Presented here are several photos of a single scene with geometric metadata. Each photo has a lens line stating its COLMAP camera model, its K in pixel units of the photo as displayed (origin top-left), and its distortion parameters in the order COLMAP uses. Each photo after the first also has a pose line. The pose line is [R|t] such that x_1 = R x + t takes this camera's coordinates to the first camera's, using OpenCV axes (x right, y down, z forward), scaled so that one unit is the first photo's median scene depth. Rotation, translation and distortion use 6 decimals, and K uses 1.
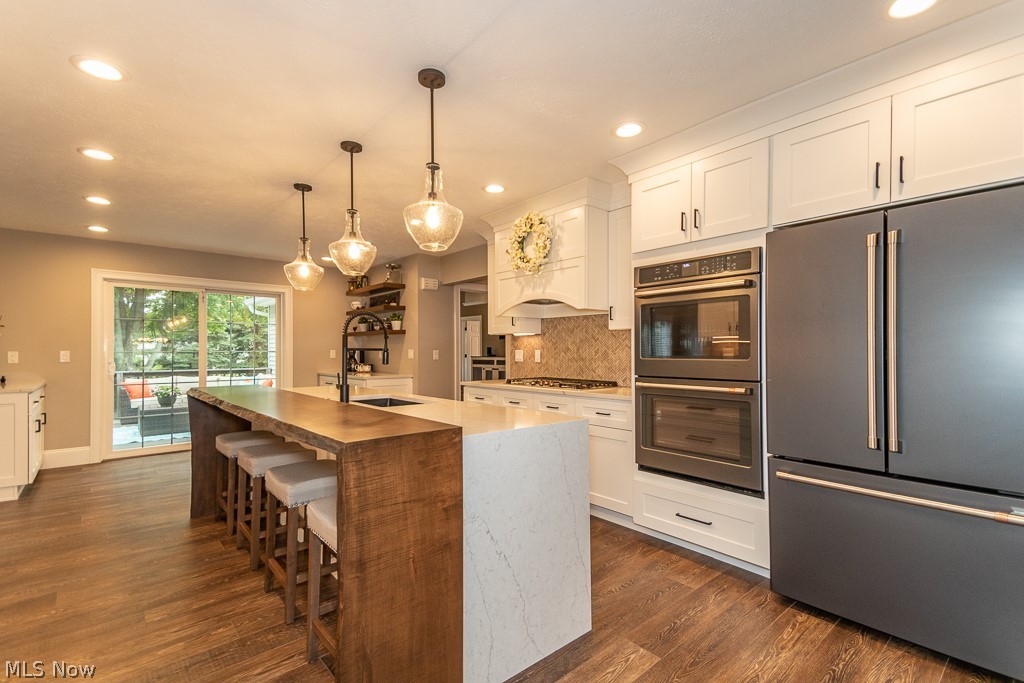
lens RADIAL K [[474.6, 0, 515.0], [0, 474.6, 356.1], [0, 0, 1]] dist [0.066891, -0.027053]
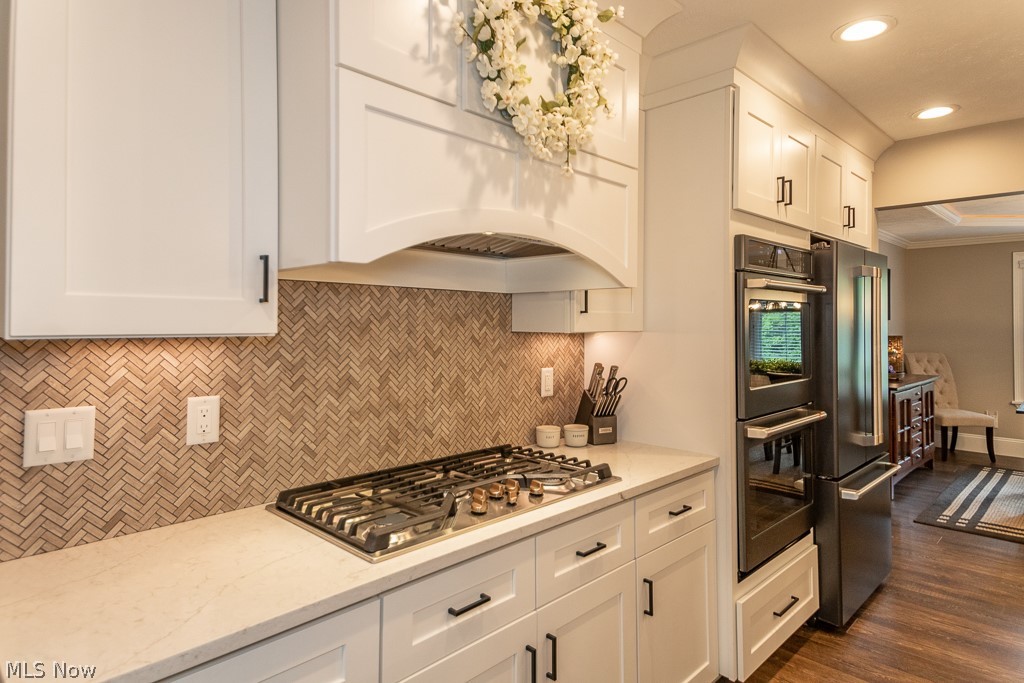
lens RADIAL K [[589.4, 0, 511.7], [0, 589.4, 316.7], [0, 0, 1]] dist [0.039445, -0.000486]
pose [[-0.081612, 0.011449, 0.996598, -0.326404], [0.007578, 0.999912, -0.010866, -0.057755], [-0.996635, 0.006665, -0.081691, 0.976391]]
